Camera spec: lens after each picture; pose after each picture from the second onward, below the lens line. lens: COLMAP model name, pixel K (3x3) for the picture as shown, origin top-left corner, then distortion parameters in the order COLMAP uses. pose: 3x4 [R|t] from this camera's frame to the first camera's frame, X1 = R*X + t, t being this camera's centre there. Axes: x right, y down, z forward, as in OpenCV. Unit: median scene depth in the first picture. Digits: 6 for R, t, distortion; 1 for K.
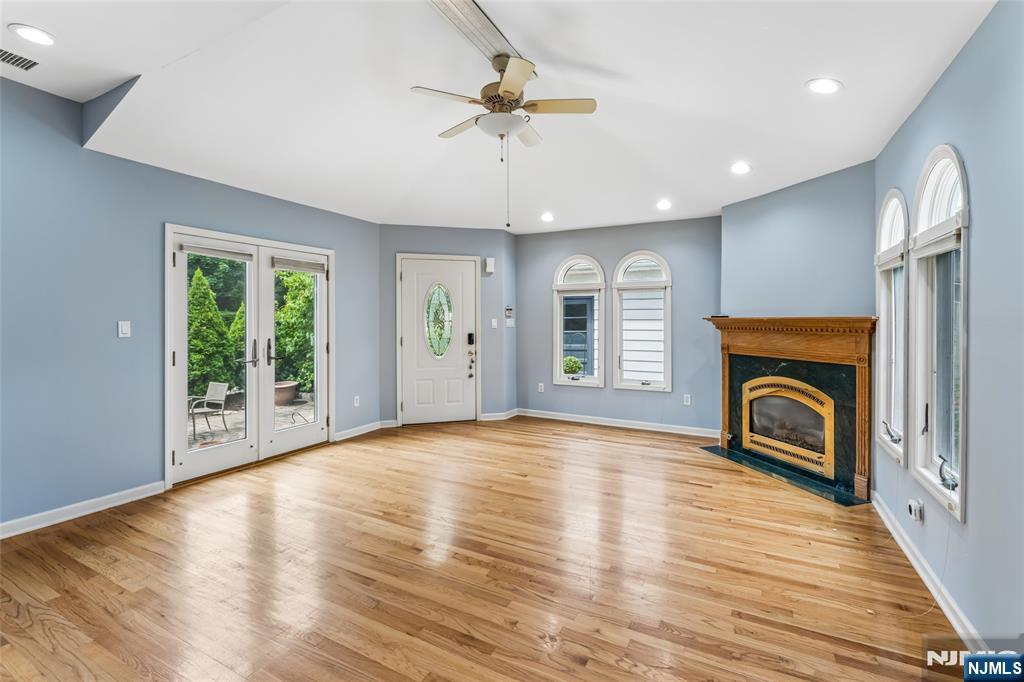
lens RADIAL K [[452.6, 0, 510.9], [0, 452.6, 322.5], [0, 0, 1]] dist [-0.001035, -0.000204]
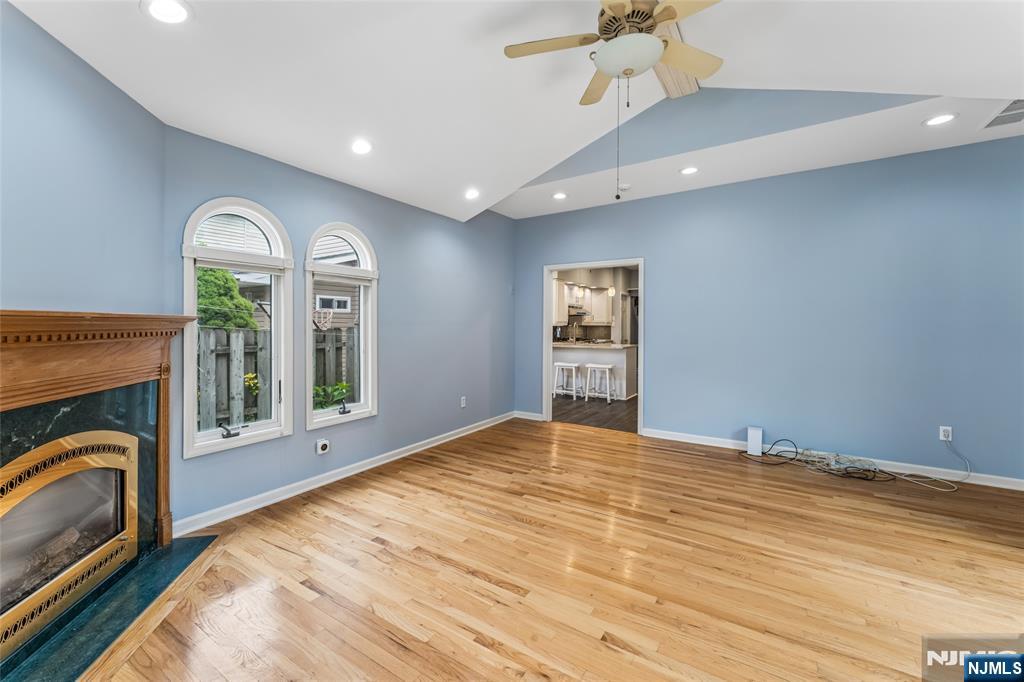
lens RADIAL K [[416.9, 0, 509.6], [0, 416.9, 328.0], [0, 0, 1]] dist [0.000073, 0.000061]
pose [[-0.996787, -0.005637, 0.079897, 0.086789], [-0.004373, 0.999863, 0.015989, -0.004118], [-0.079976, 0.015588, -0.996675, 1.250560]]
